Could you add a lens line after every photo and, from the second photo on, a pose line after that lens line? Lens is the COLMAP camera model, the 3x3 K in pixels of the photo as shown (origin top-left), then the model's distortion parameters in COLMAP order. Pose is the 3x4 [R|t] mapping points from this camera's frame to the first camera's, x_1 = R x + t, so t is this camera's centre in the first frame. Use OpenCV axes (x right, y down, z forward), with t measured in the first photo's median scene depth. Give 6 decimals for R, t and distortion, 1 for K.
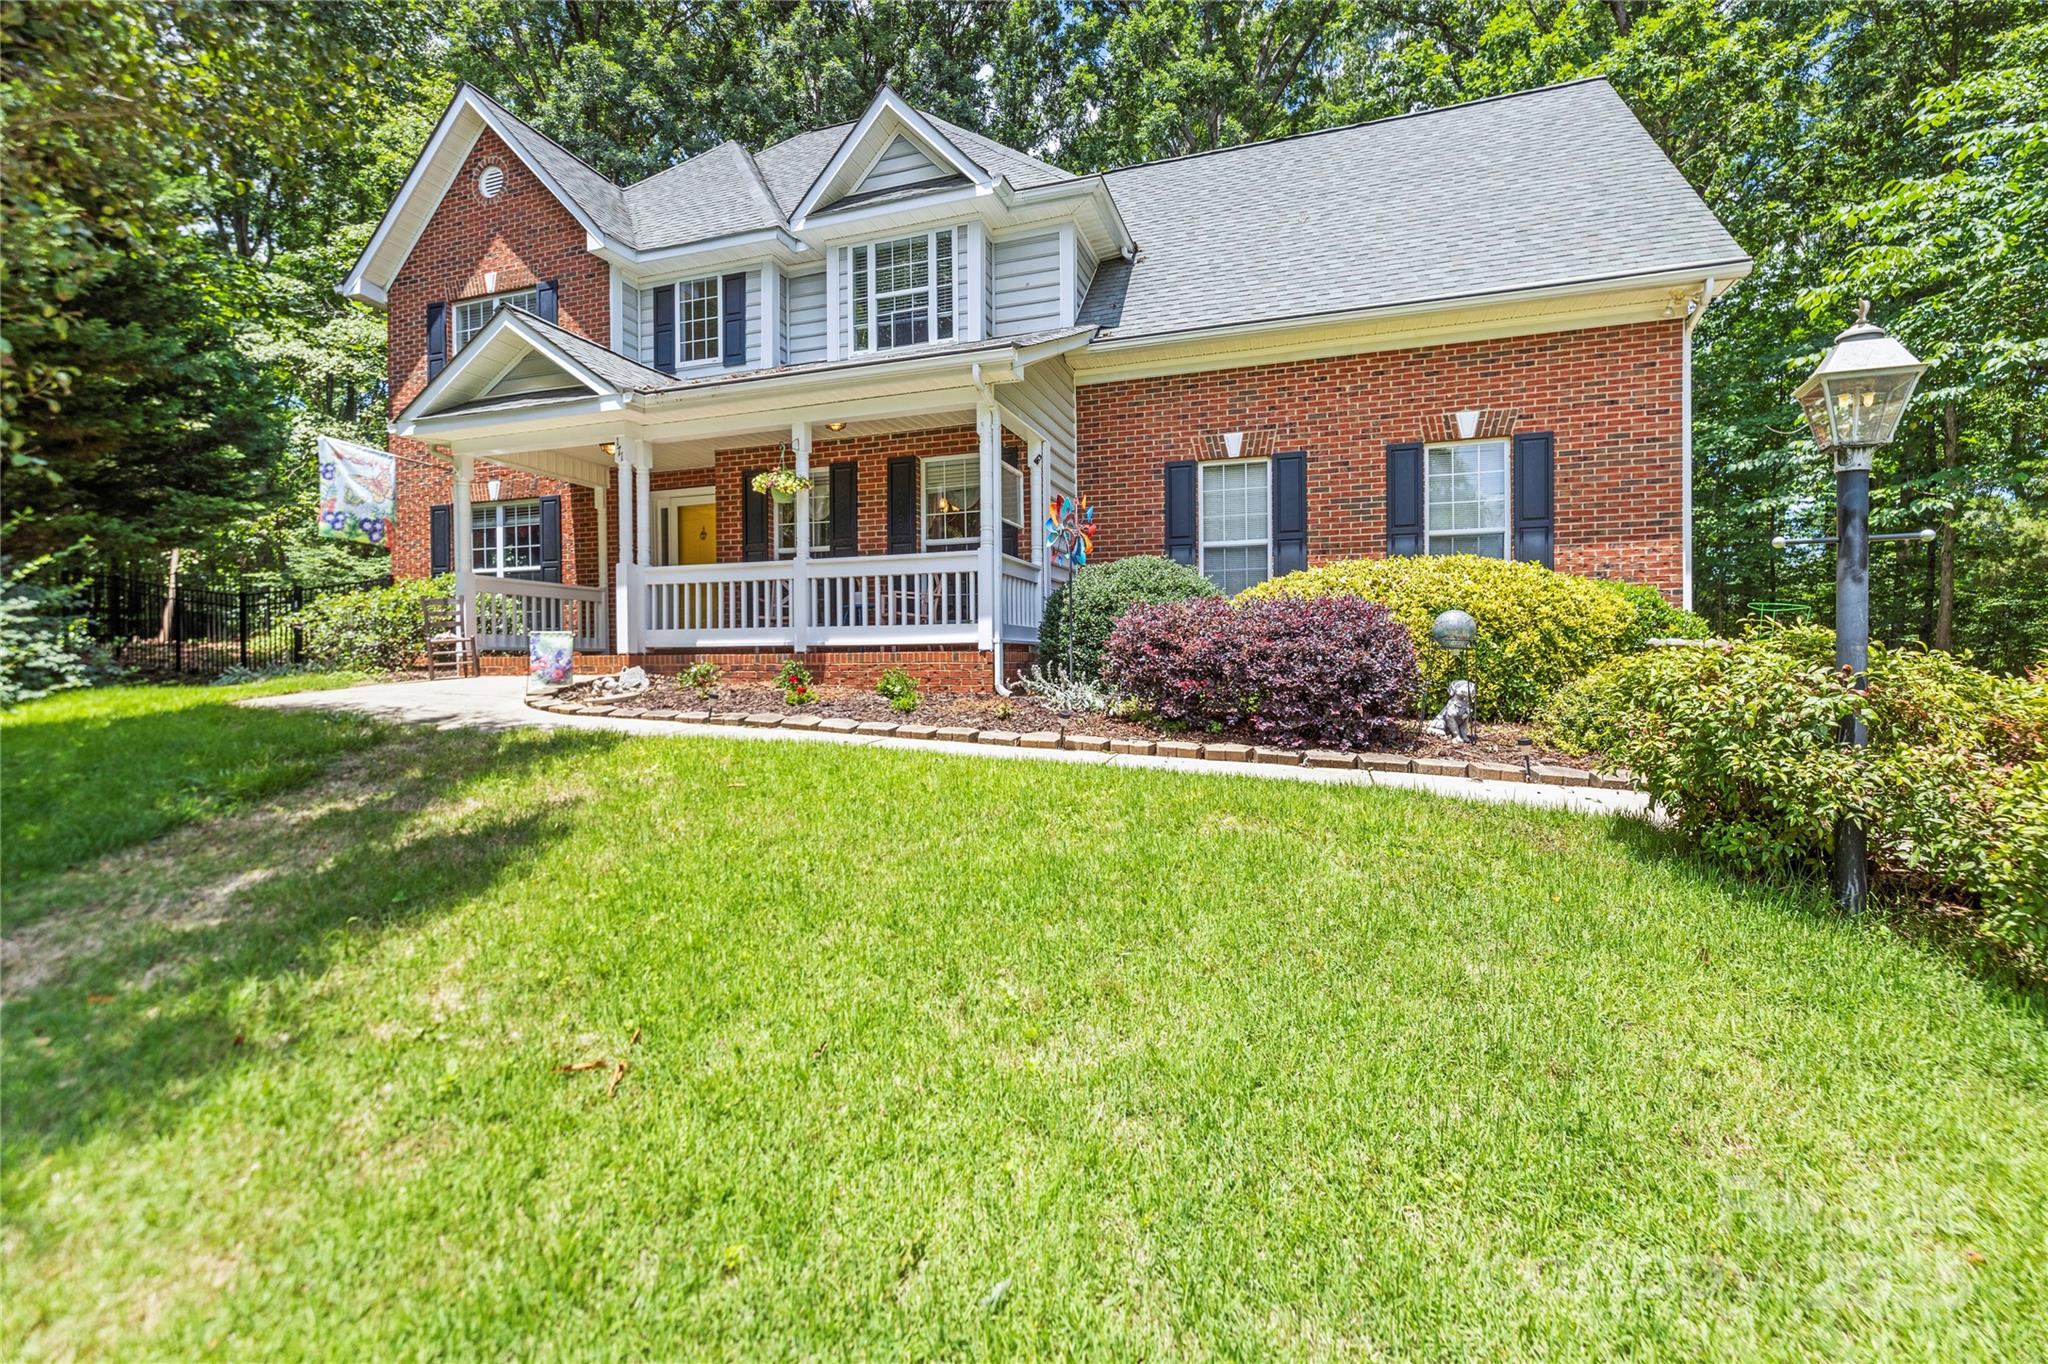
lens RADIAL K [[866.0, 0, 1024.6], [0, 866.0, 666.5], [0, 0, 1]] dist [-0.003223, -0.000605]
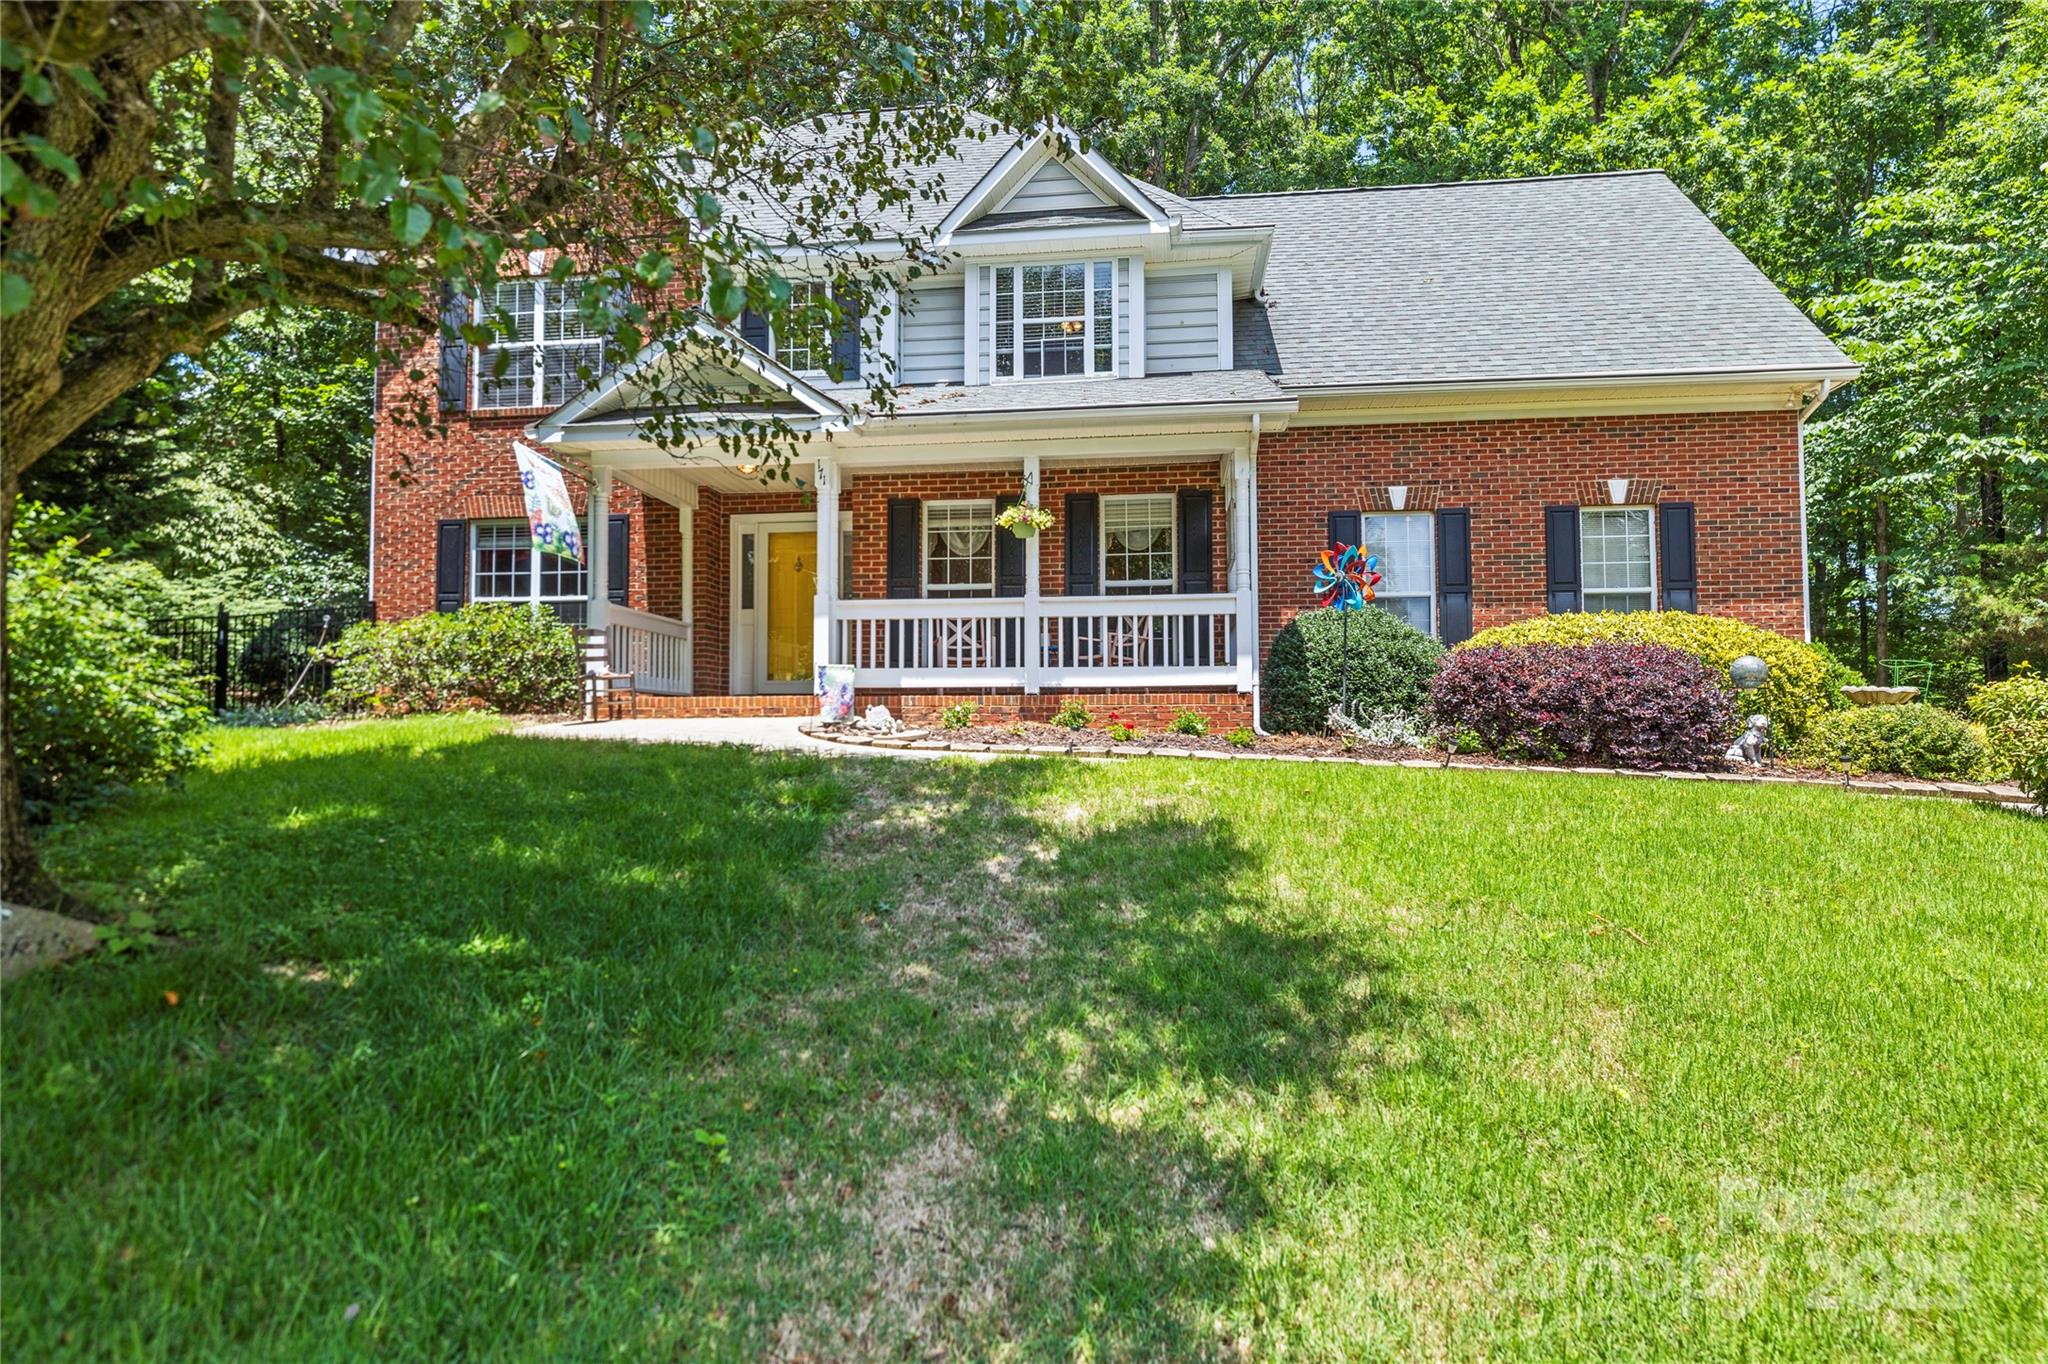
lens RADIAL K [[1095.1, 0, 1024.0], [0, 1095.1, 682.0], [0, 0, 1]] dist [-0.017622, 0.000147]
pose [[0.981242, 0.016081, 0.192108, -0.433551], [-0.004887, 0.998269, -0.058606, 0.035764], [-0.192718, 0.056568, 0.979622, -0.153630]]
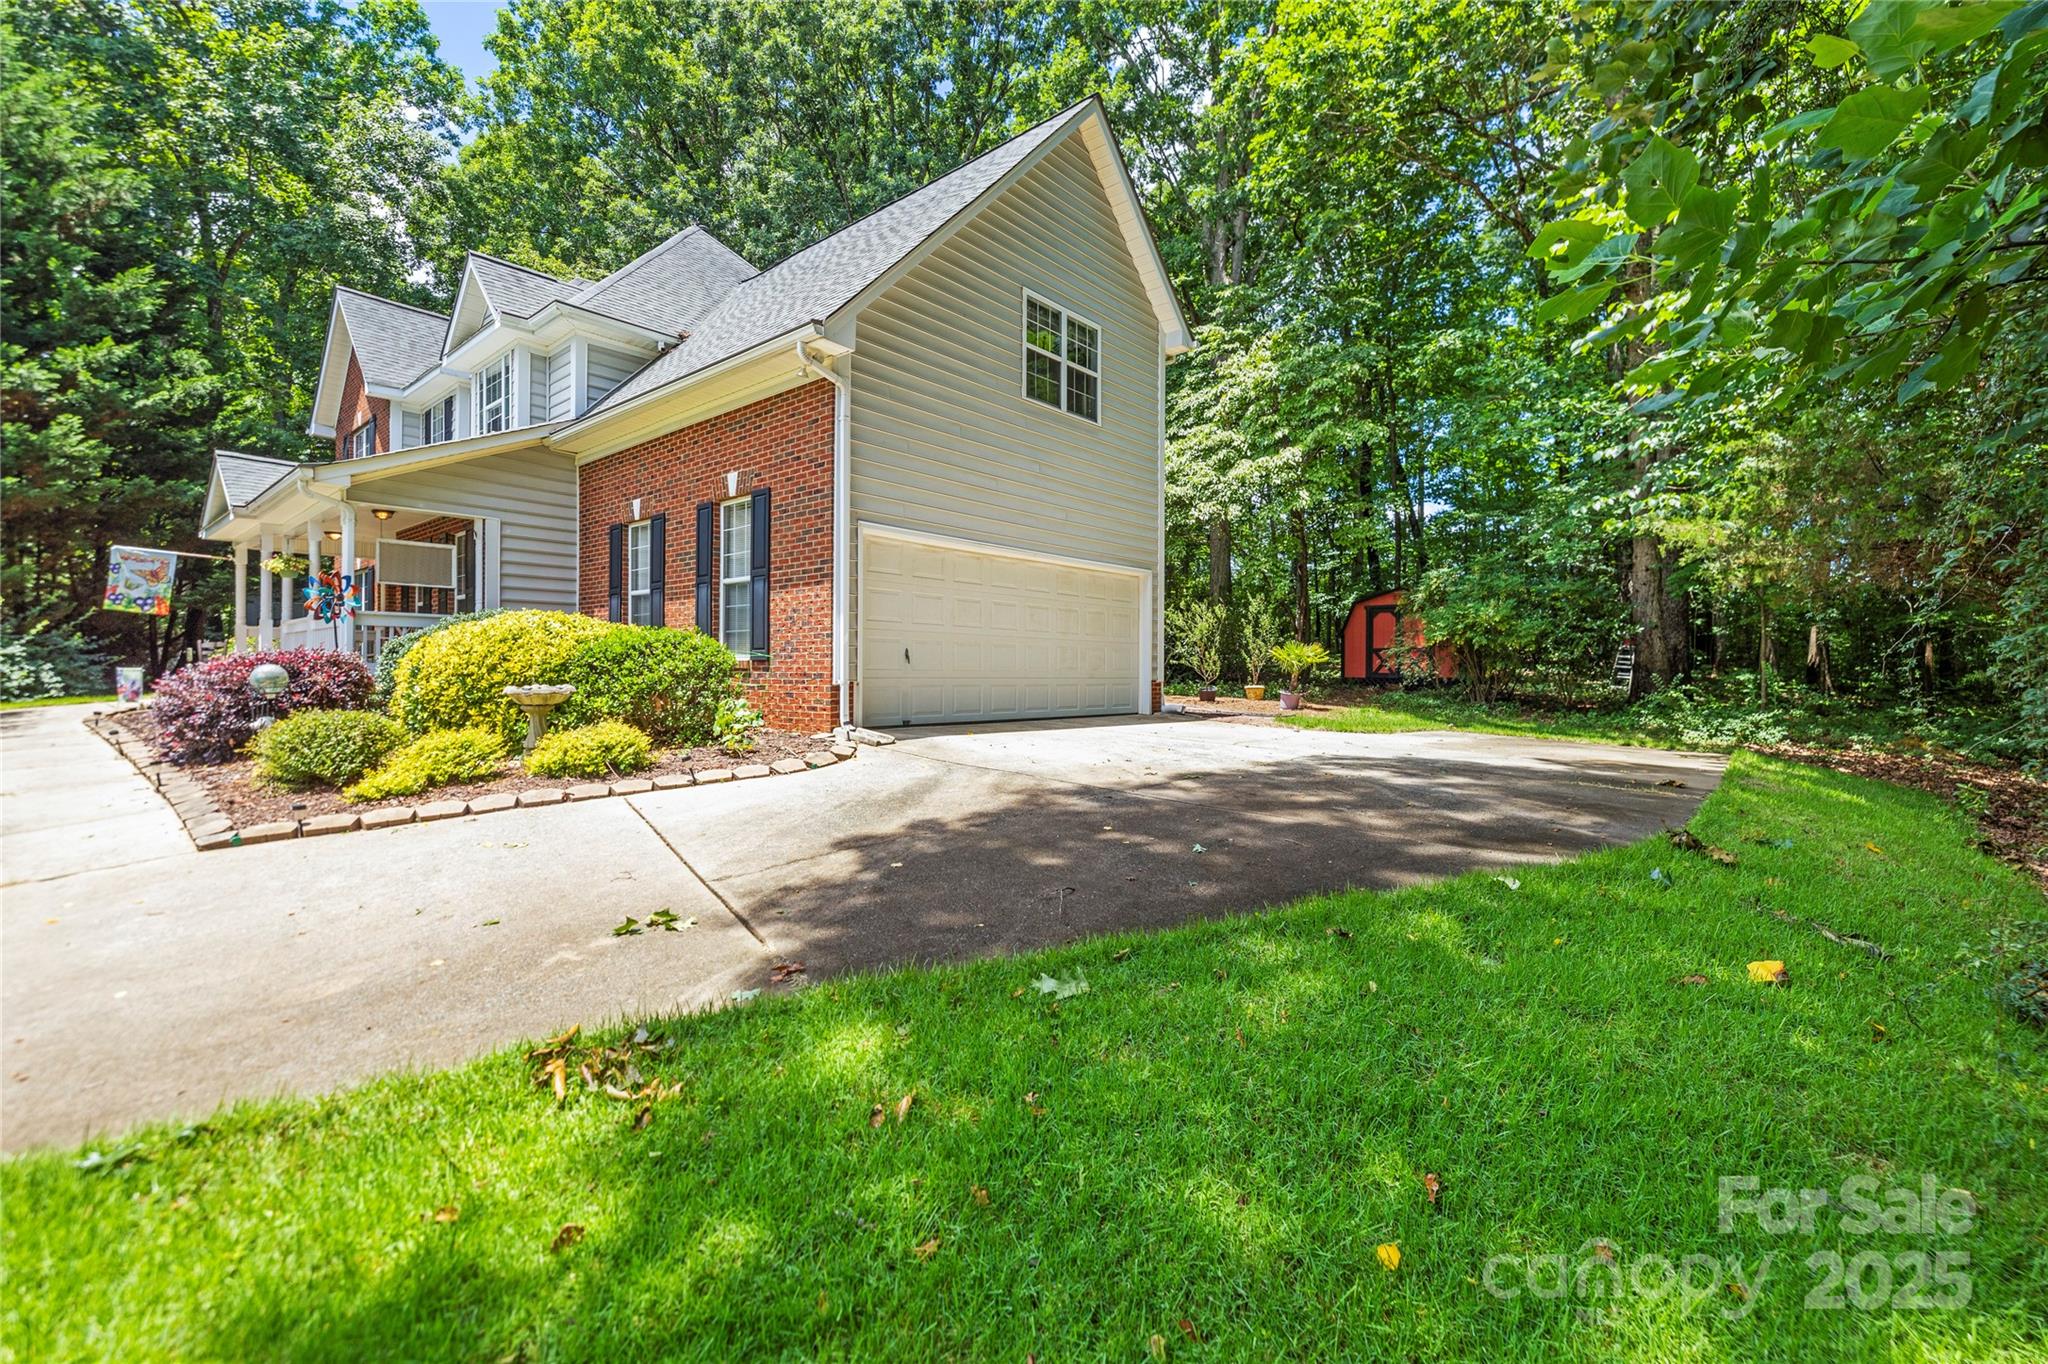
lens RADIAL K [[866.0, 0, 1024.6], [0, 866.0, 666.5], [0, 0, 1]] dist [-0.003223, -0.000605]
pose [[0.925735, 0.007271, -0.378103, 1.197885], [-0.012364, 0.999863, -0.011042, -0.035202], [0.377970, 0.014897, 0.925698, 0.108625]]
